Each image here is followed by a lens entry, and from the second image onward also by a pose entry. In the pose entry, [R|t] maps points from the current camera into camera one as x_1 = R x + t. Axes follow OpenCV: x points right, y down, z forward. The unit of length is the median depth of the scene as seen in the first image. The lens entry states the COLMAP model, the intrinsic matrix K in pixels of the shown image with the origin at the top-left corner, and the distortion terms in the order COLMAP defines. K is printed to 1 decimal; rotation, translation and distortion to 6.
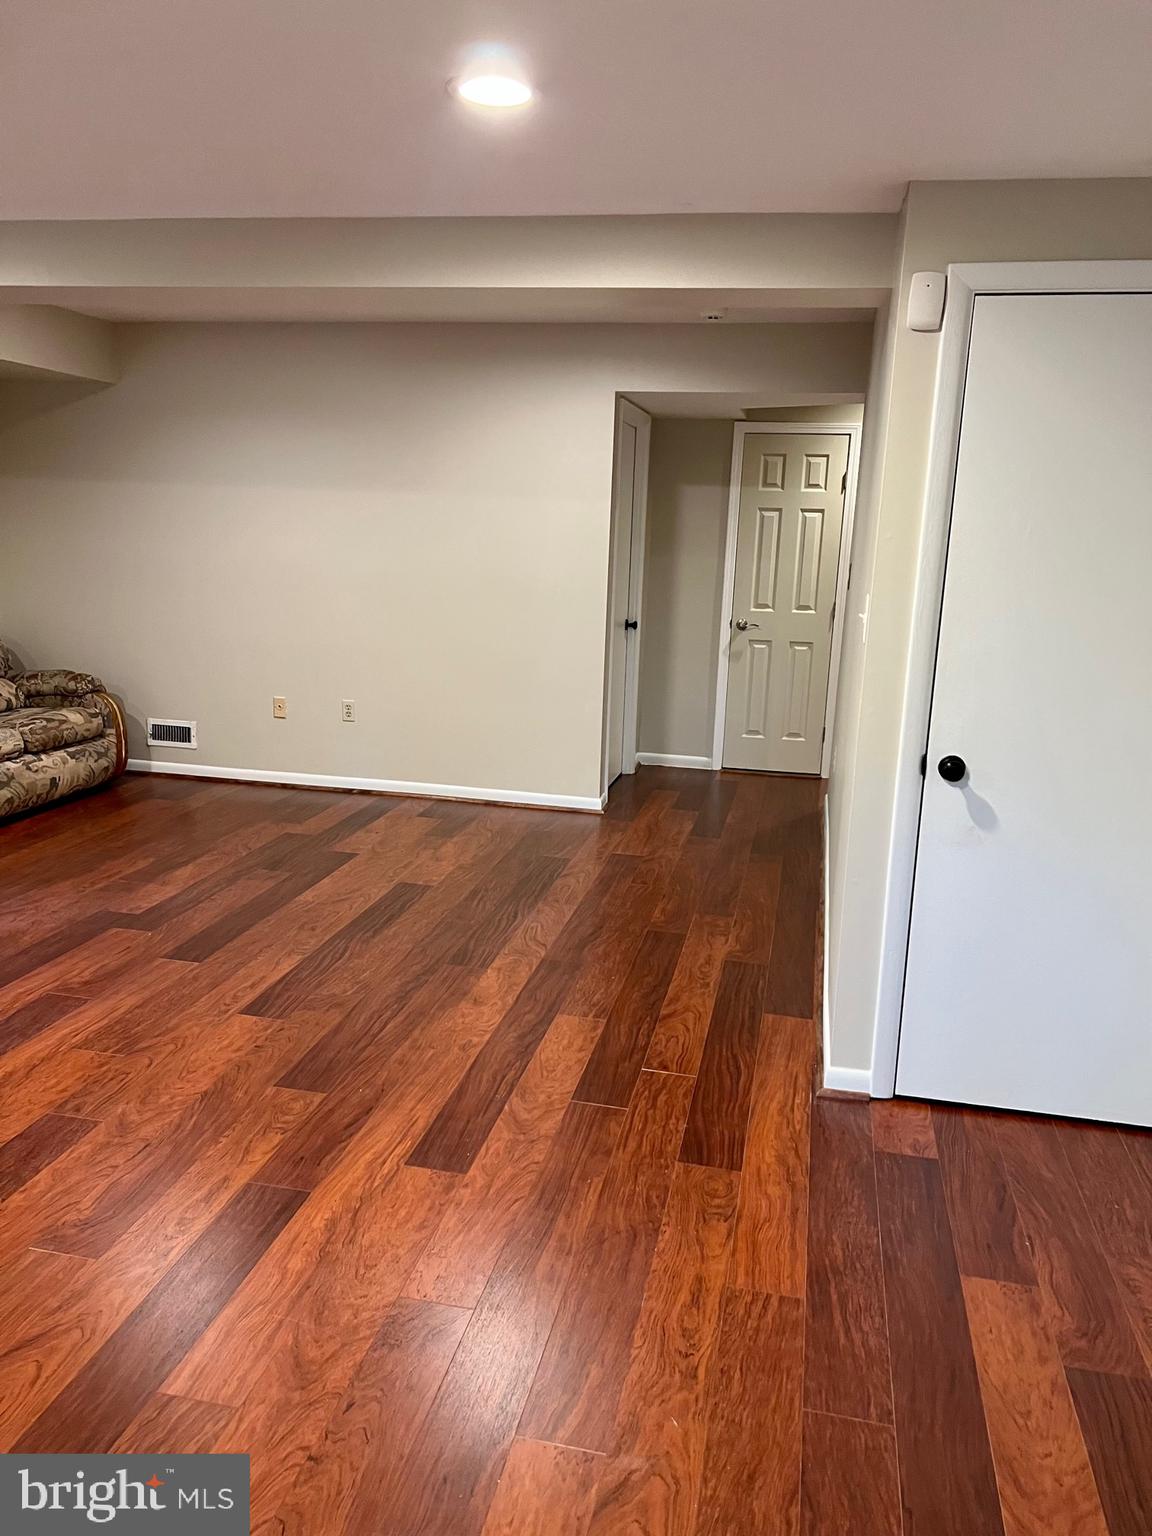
lens RADIAL K [[1151.2, 0, 578.4], [0, 1151.2, 771.0], [0, 0, 1]] dist [0.061743, -0.066671]
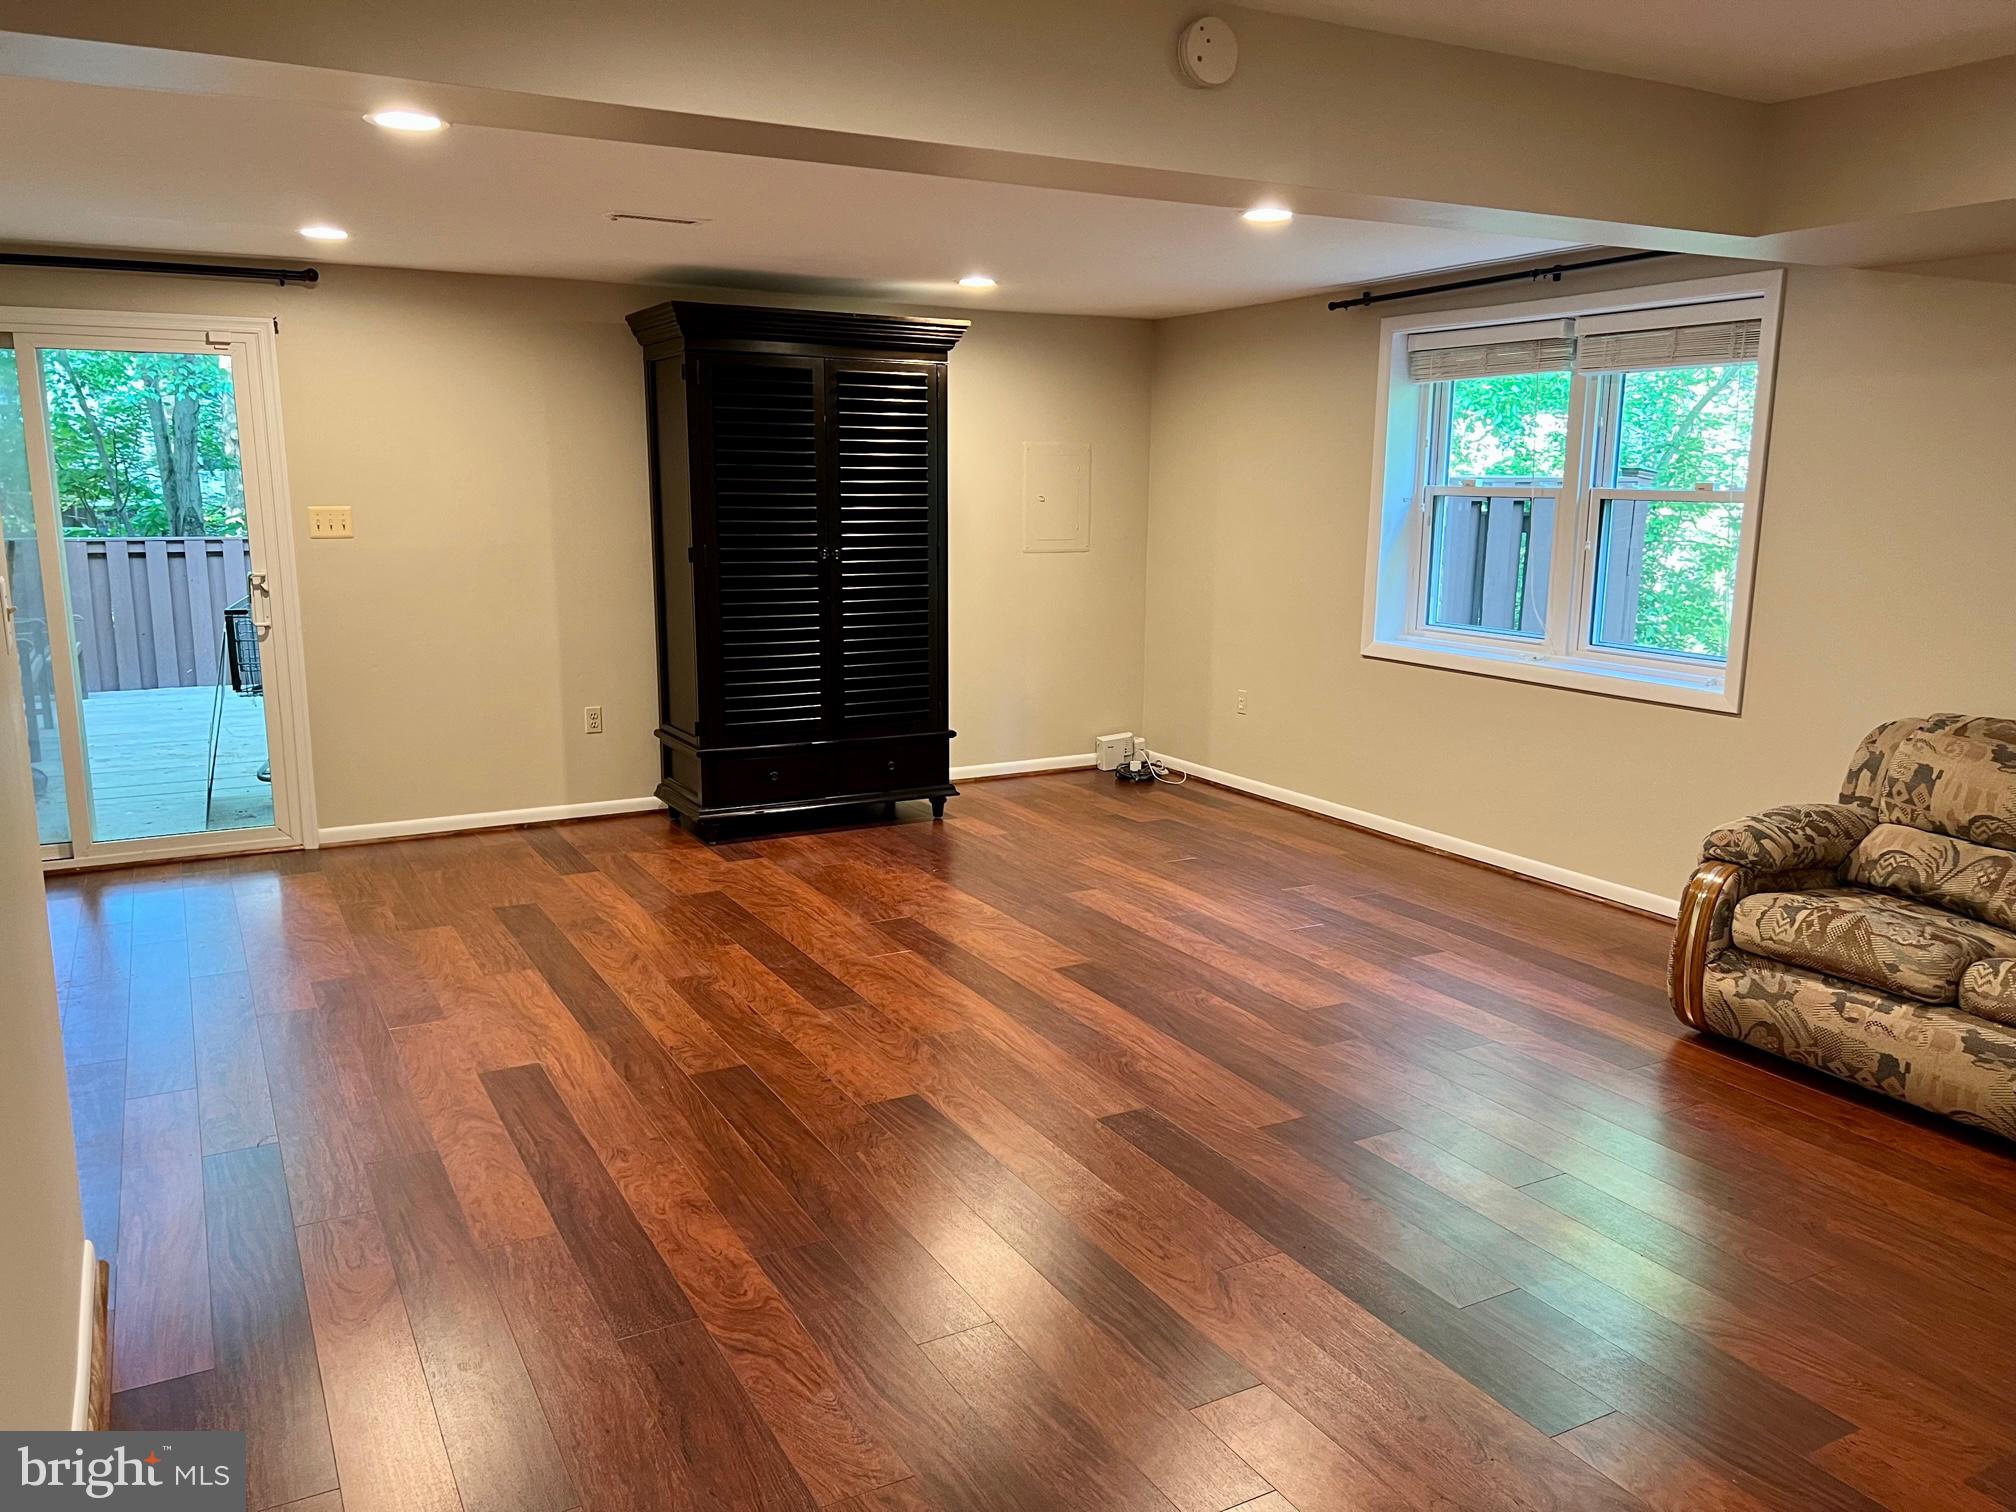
lens RADIAL K [[1511.0, 0, 1013.1], [0, 1511.0, 759.5], [0, 0, 1]] dist [0.061743, -0.066671]
pose [[-0.754569, 0.085203, -0.650666, 0.322471], [-0.167764, 0.933539, 0.316798, -0.351982], [0.634414, 0.348204, -0.690125, 1.640114]]
